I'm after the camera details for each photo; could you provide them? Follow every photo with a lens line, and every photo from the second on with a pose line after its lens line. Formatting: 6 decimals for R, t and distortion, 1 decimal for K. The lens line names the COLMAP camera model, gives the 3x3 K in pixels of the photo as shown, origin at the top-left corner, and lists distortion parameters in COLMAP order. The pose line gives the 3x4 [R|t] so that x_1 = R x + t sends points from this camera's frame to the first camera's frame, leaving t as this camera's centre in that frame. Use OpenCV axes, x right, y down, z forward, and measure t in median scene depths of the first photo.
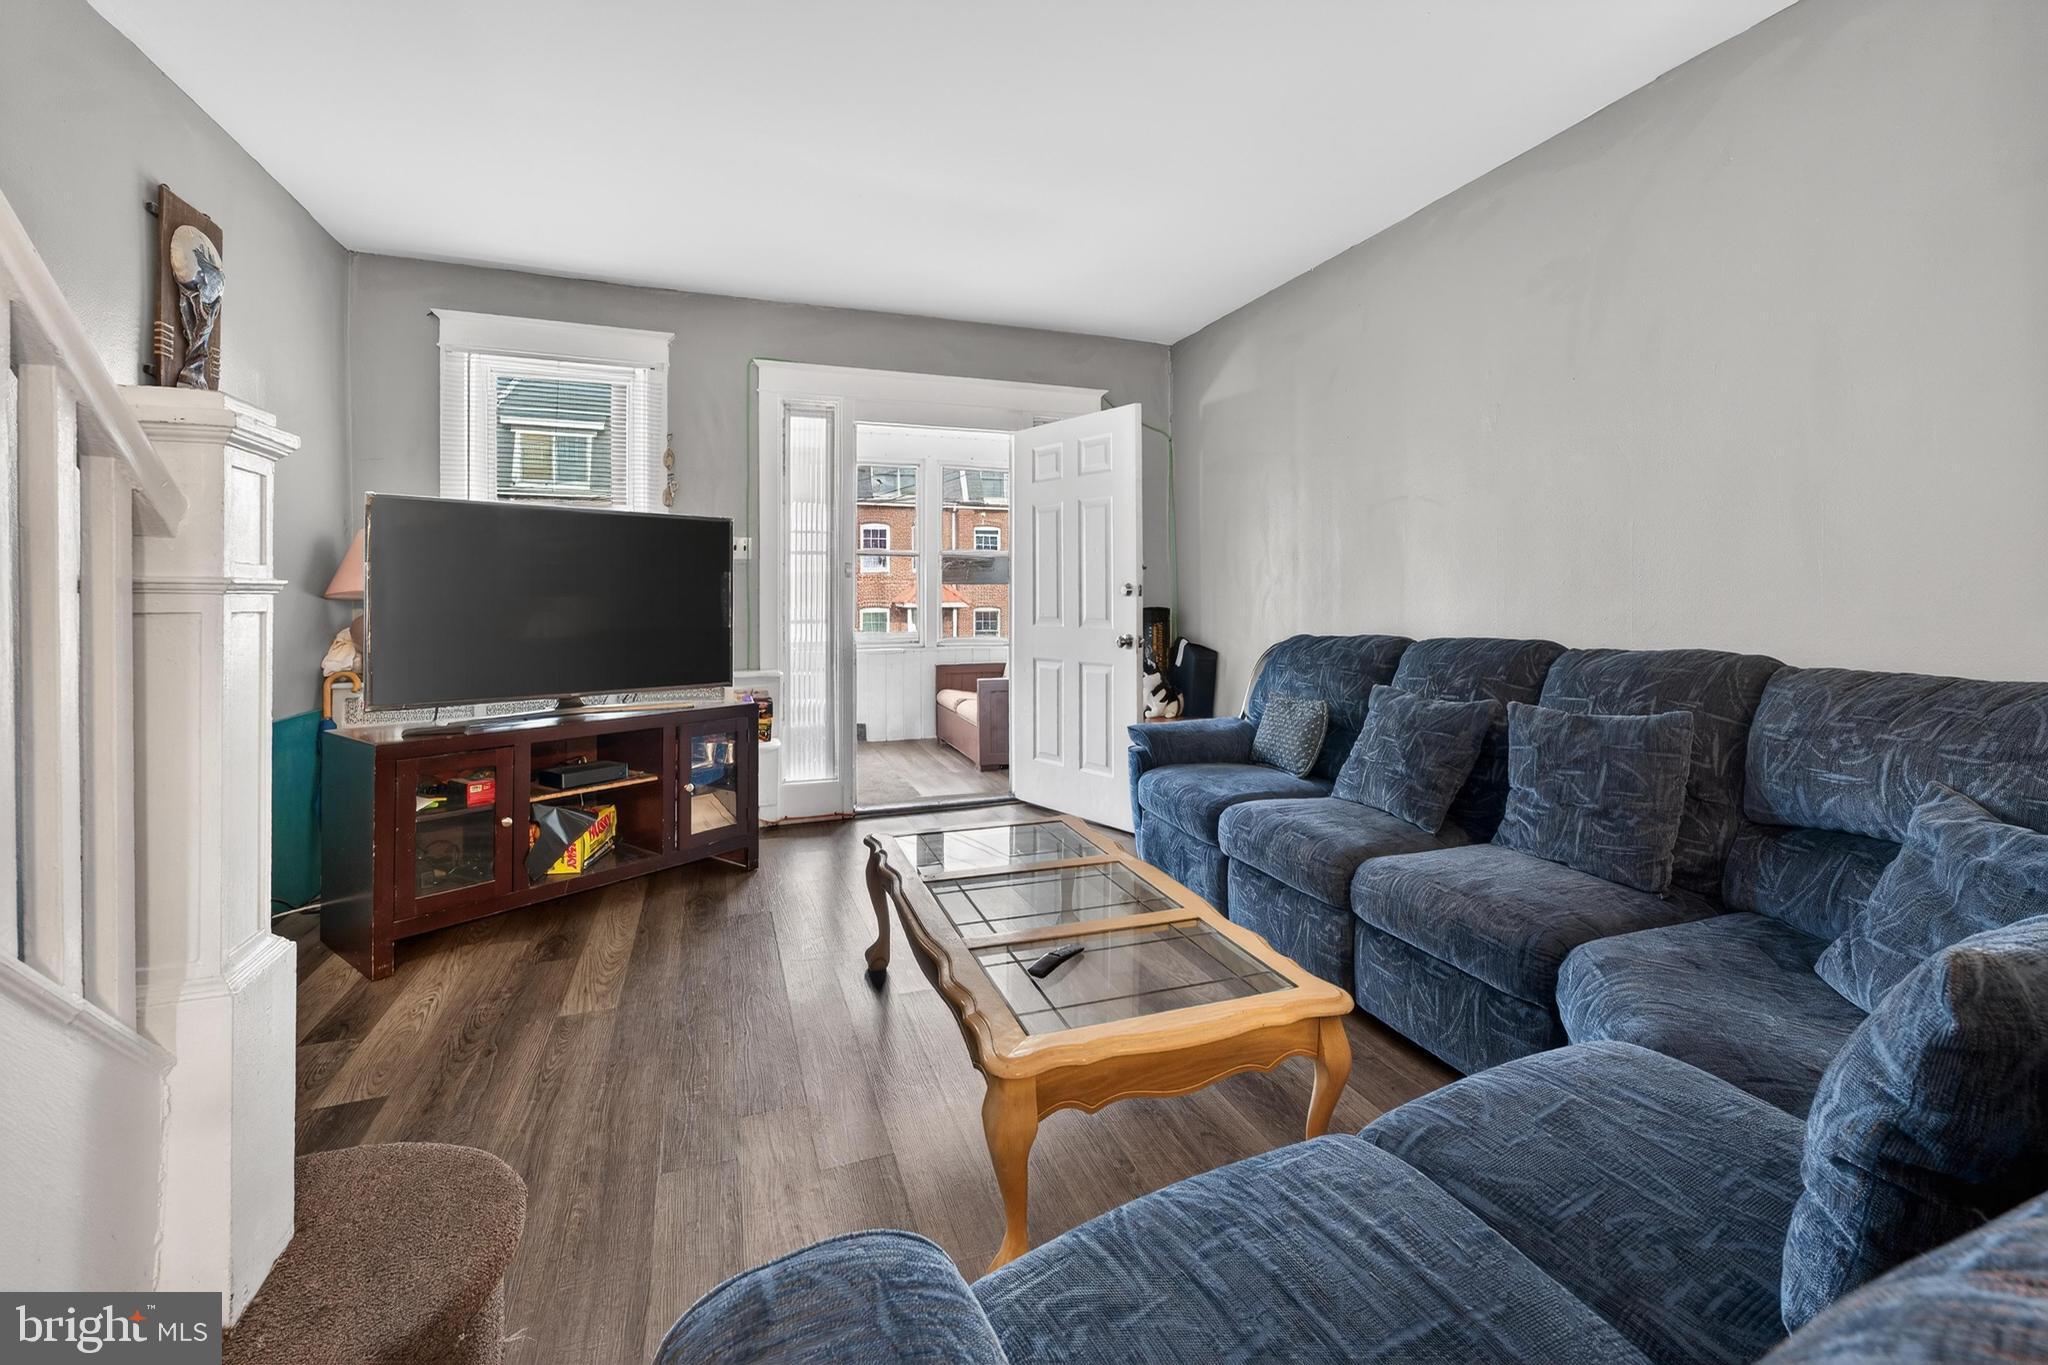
lens RADIAL K [[845.1, 0, 1019.1], [0, 845.1, 599.1], [0, 0, 1]] dist [-0.001200, 0.000074]
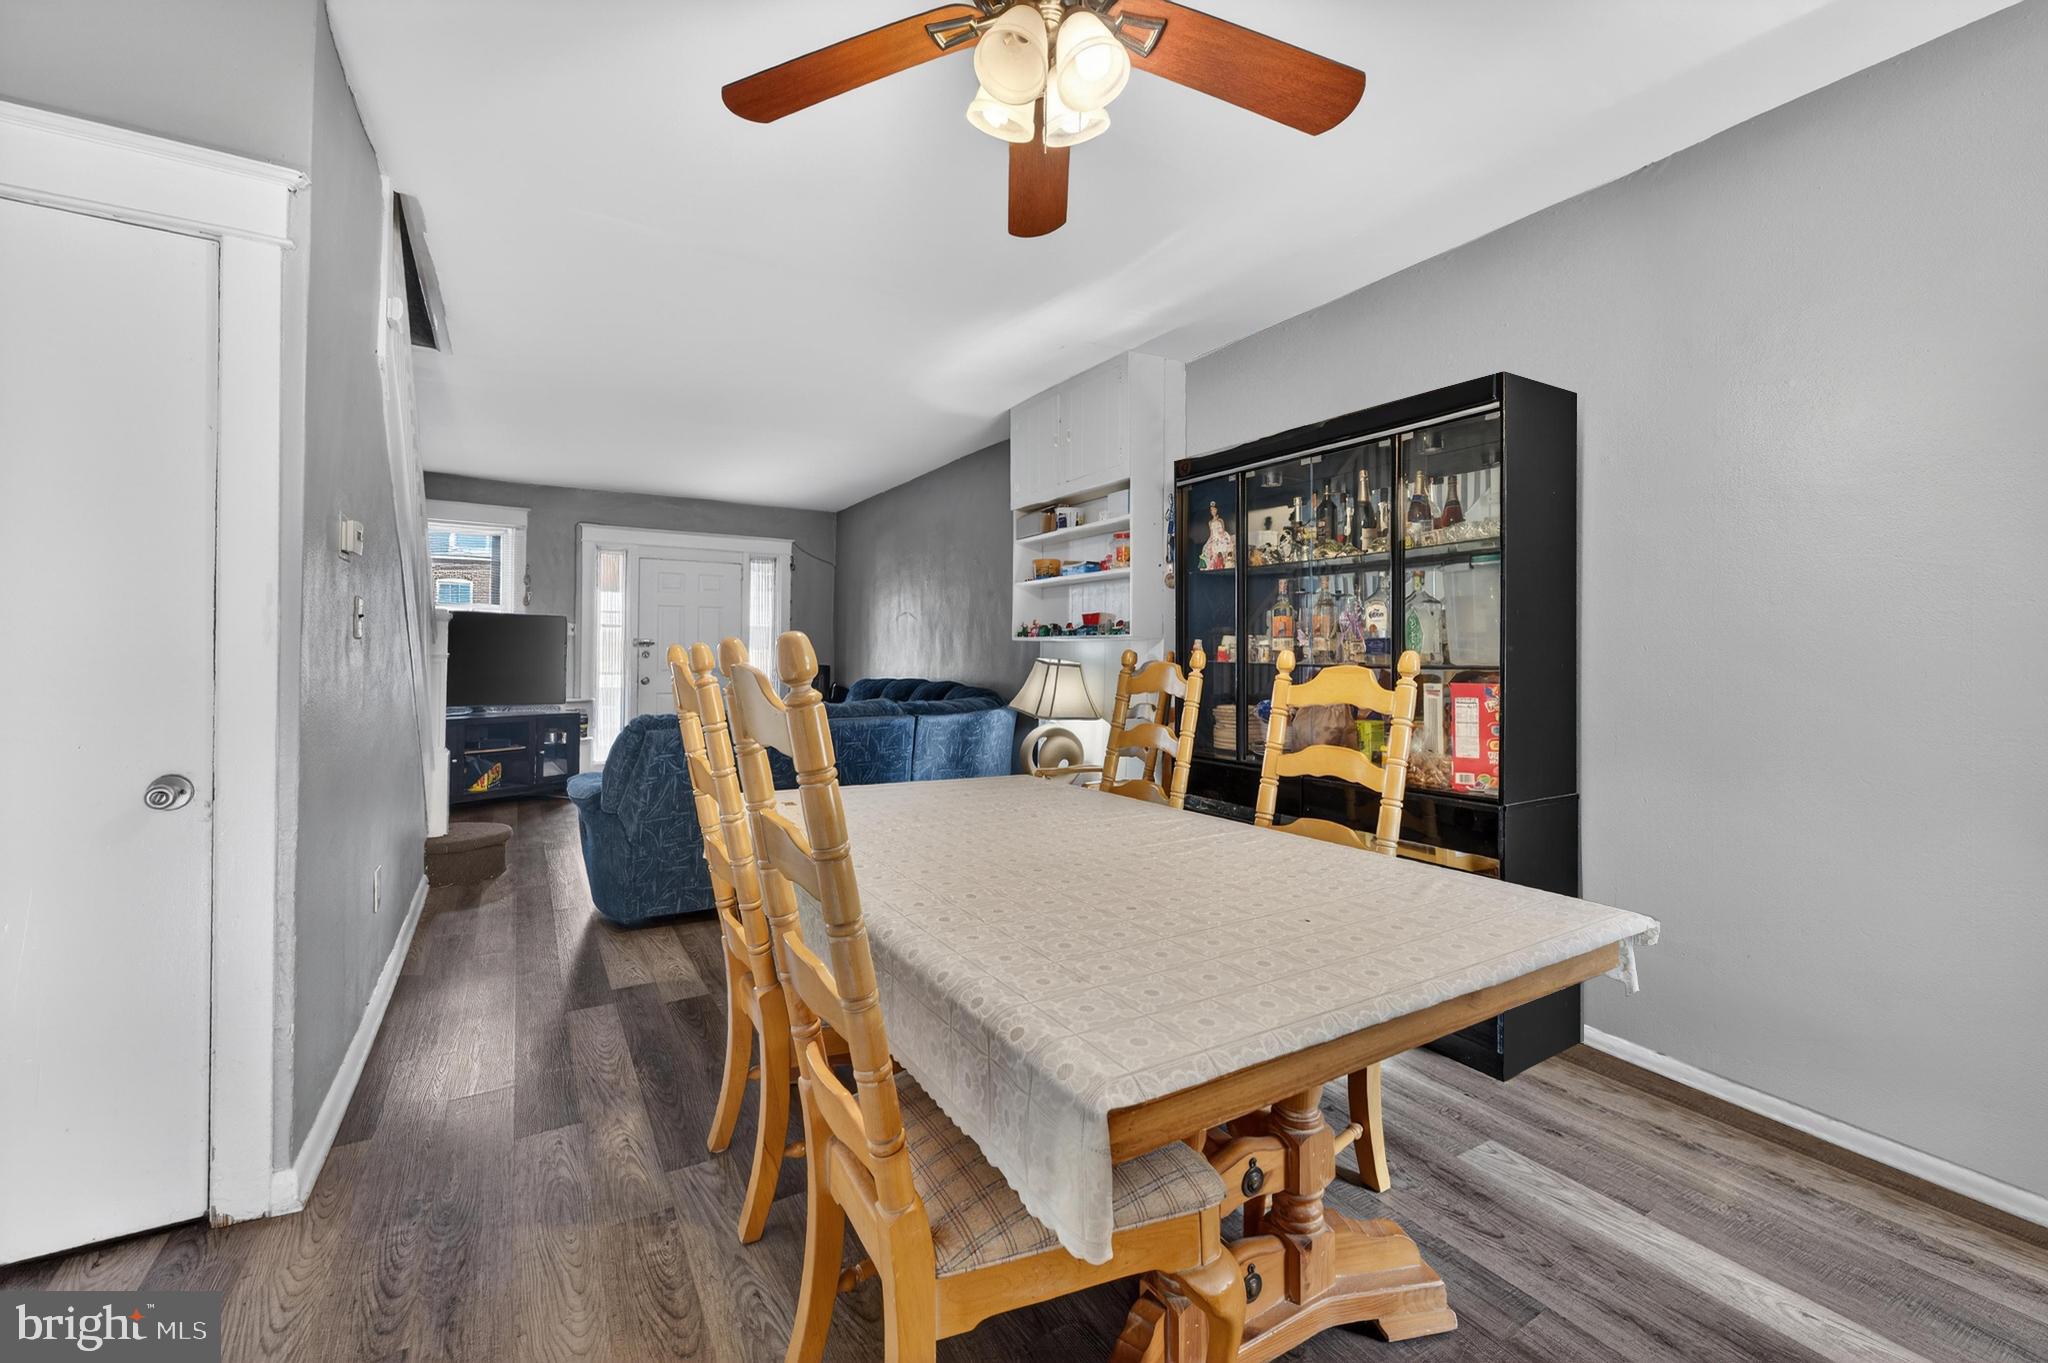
lens RADIAL K [[835.9, 0, 1019.6], [0, 835.9, 654.5], [0, 0, 1]] dist [0.000114, 0.000074]
pose [[0.982525, 0.007205, 0.185989, 0.342474], [-0.007165, 0.999974, -0.000886, -0.015591], [-0.185990, -0.000462, 0.982552, -1.130829]]
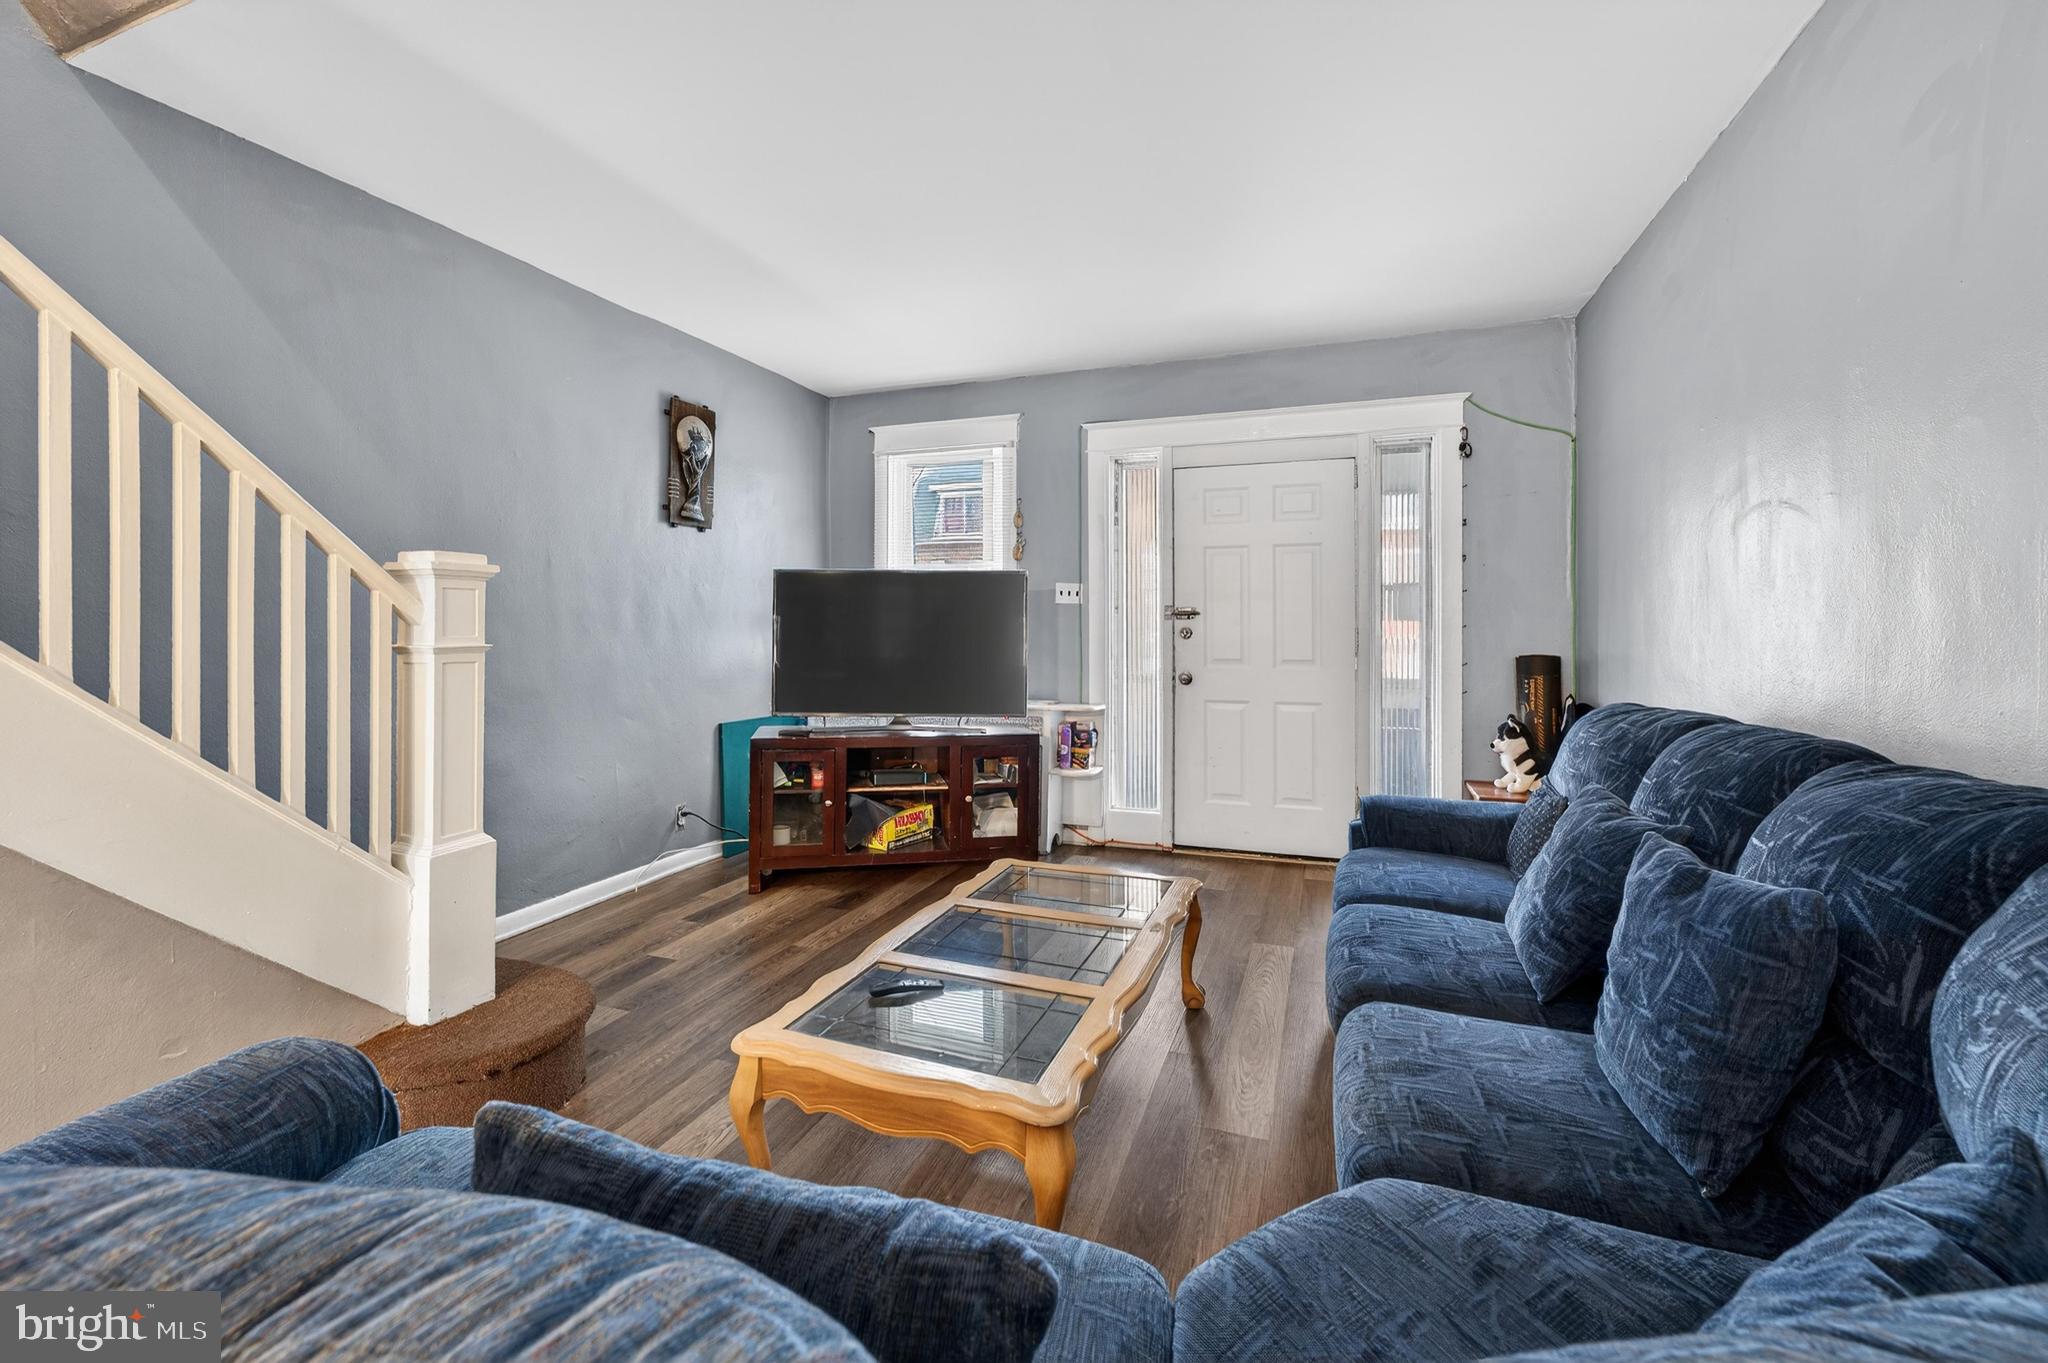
lens RADIAL K [[844.2, 0, 1021.1], [0, 844.2, 629.9], [0, 0, 1]] dist [-0.000578, 0.000189]
pose [[0.751793, 0.004997, -0.659380, 0.450578], [0.001327, 0.999958, 0.009091, -0.027884], [0.659398, -0.007710, 0.751755, 0.136700]]
